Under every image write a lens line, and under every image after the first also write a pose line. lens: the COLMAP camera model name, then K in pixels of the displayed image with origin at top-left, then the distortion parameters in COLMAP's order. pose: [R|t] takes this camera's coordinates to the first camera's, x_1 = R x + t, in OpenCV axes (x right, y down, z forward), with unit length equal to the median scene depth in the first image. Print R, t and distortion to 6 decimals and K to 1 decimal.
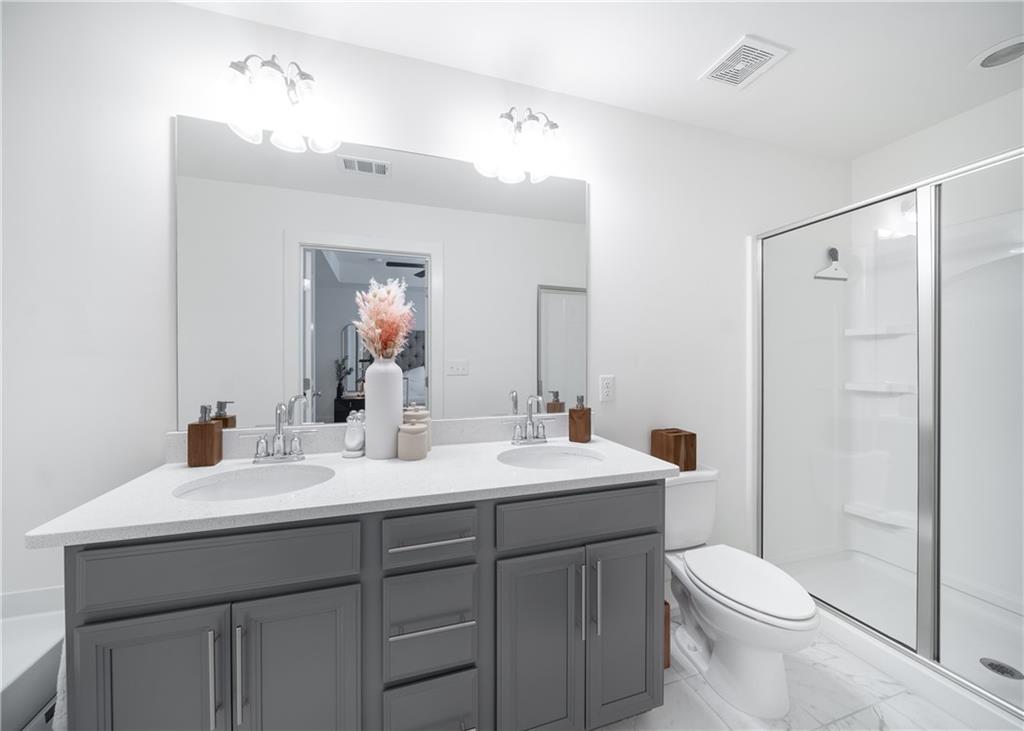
lens RADIAL K [[392.2, 0, 508.2], [0, 392.2, 361.9], [0, 0, 1]] dist [-0.001975, -0.000266]
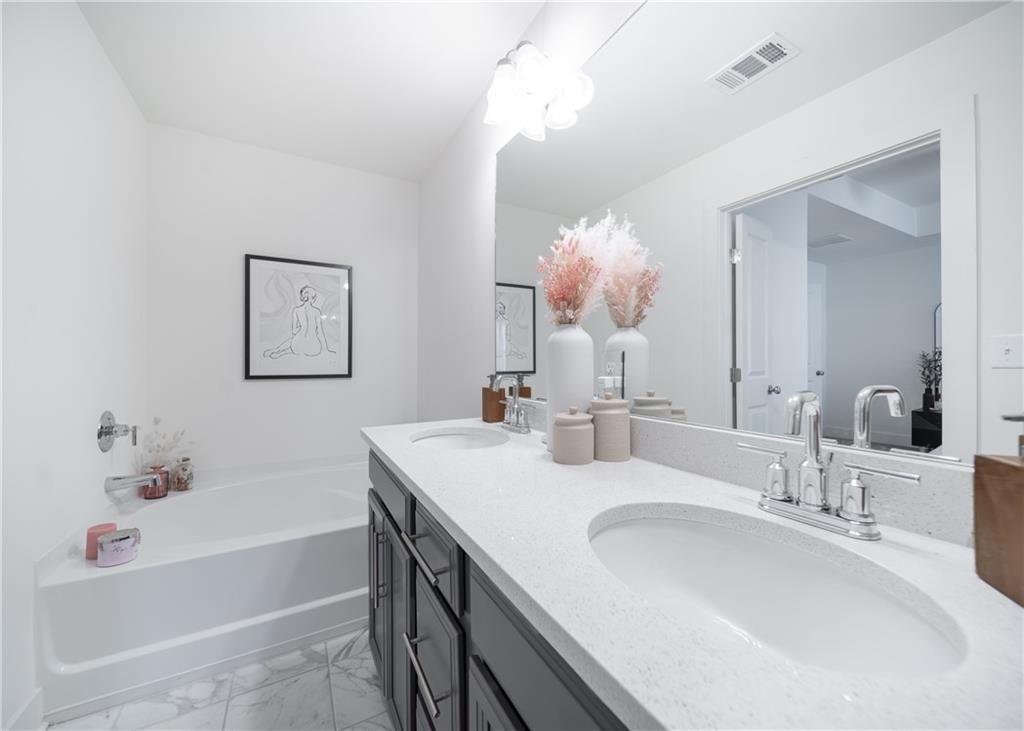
lens RADIAL K [[392.2, 0, 510.0], [0, 392.2, 364.7], [0, 0, 1]] dist [-0.001975, -0.000266]
pose [[0.190502, 0.004333, -0.981677, 0.261584], [-0.004164, 0.999985, 0.003606, 0.042274], [0.981678, 0.003401, 0.190517, 0.458575]]
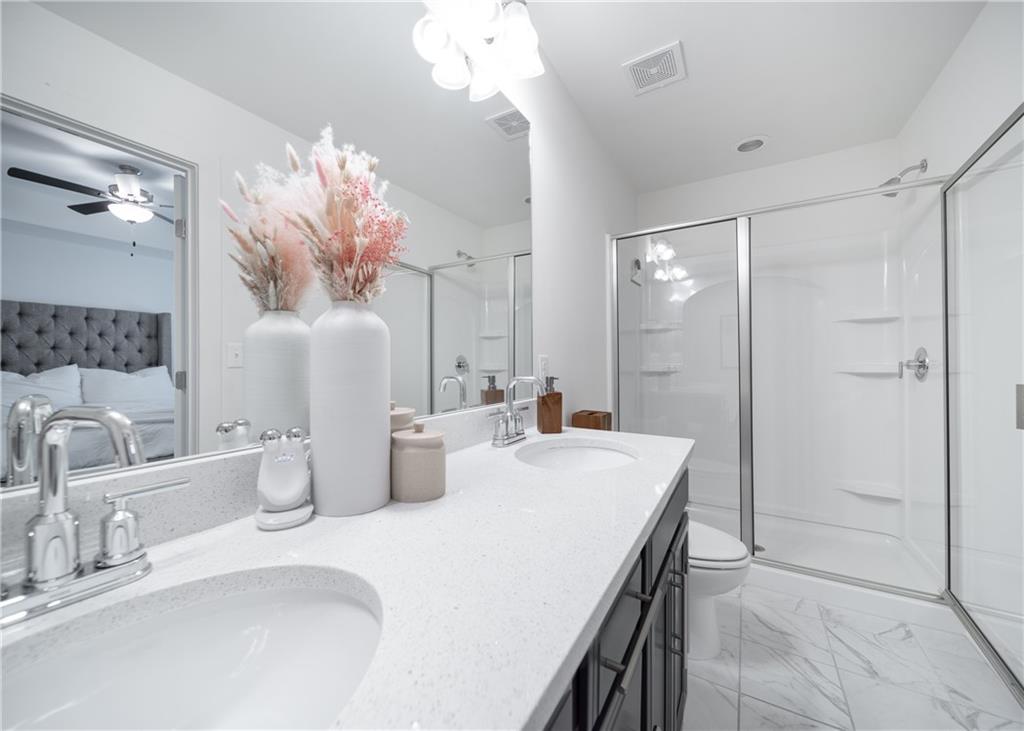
lens RADIAL K [[392.2, 0, 513.0], [0, 392.2, 363.0], [0, 0, 1]] dist [-0.001975, -0.000266]
pose [[0.751814, -0.004693, 0.659359, -0.417166], [0.008697, 0.999958, -0.002800, 0.059066], [-0.659318, 0.007839, 0.751823, 0.435209]]
